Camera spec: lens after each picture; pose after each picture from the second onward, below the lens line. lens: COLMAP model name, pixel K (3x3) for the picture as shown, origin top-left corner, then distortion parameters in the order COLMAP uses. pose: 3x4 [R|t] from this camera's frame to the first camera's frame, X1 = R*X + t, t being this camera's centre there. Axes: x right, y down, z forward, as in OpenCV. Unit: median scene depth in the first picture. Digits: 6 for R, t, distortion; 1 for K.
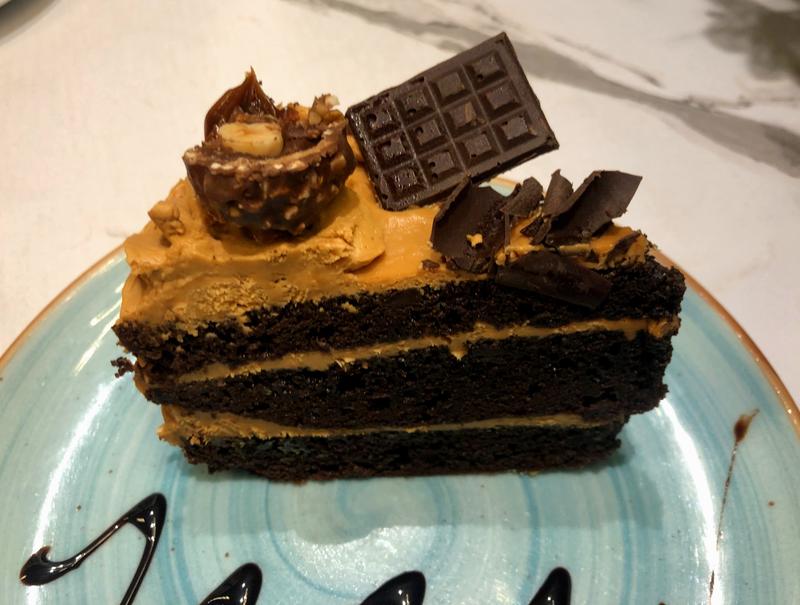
lens RADIAL K [[748.1, 0, 400.7], [0, 748.1, 303.0], [0, 0, 1]] dist [0.024054, 0.000000]
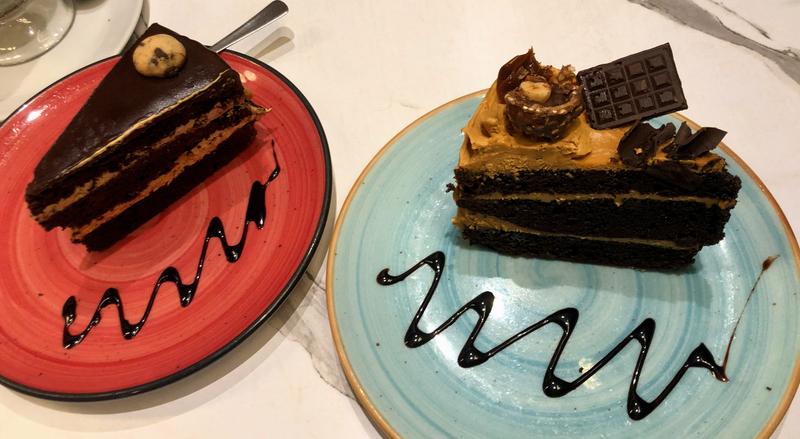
lens RADIAL K [[630.4, 0, 399.6], [0, 630.4, 217.9], [0, 0, 1]] dist [-0.000149, -0.012990]
pose [[0.974919, 0.137439, -0.175051, -0.192649], [-0.113279, 0.983469, 0.141267, -0.066575], [0.191573, -0.117894, 0.974372, -0.771642]]
